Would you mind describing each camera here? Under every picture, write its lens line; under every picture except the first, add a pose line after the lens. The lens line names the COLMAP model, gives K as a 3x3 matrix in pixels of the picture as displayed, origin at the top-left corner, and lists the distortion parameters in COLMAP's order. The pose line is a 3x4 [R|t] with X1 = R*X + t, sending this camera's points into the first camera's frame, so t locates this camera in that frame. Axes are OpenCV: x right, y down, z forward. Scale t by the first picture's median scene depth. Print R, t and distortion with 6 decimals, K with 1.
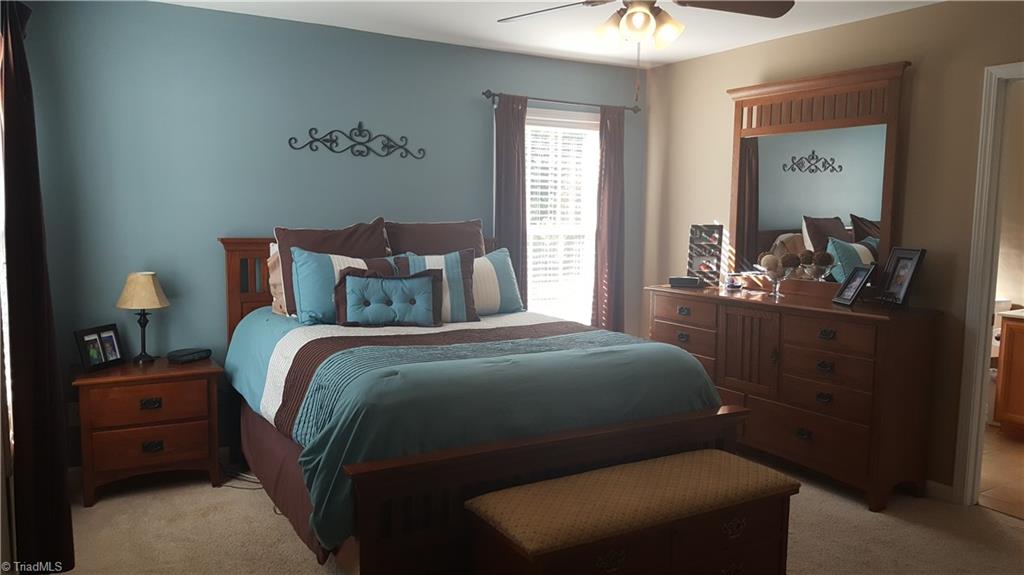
lens RADIAL K [[749.1, 0, 509.9], [0, 749.1, 294.4], [0, 0, 1]] dist [0.154494, -0.310033]
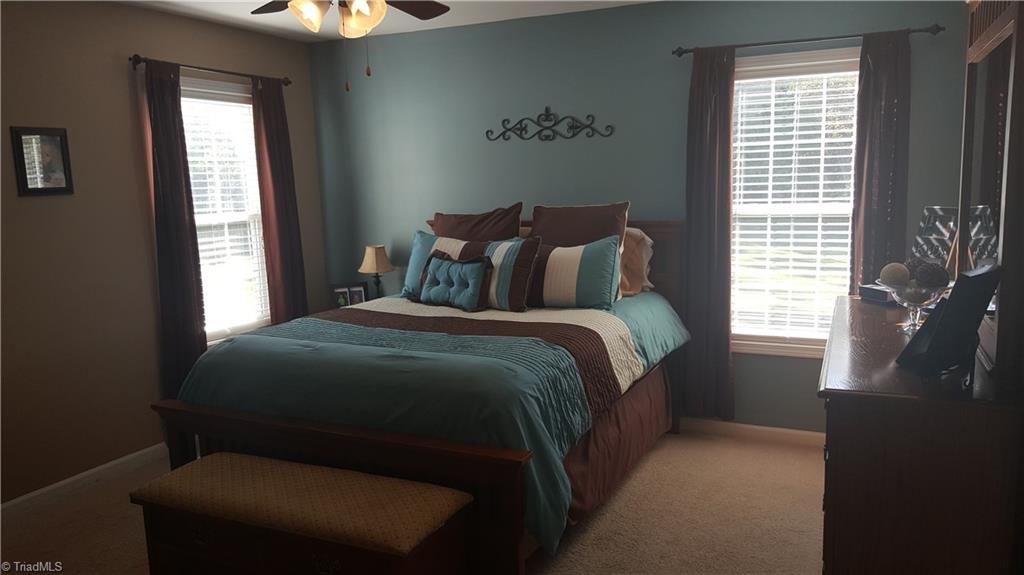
lens RADIAL K [[749.1, 0, 509.9], [0, 749.1, 294.4], [0, 0, 1]] dist [0.154494, -0.310033]
pose [[0.558370, 0.100228, -0.823515, 0.642054], [-0.056596, 0.994964, 0.082720, -0.056907], [0.827659, 0.000420, 0.561231, 0.385577]]
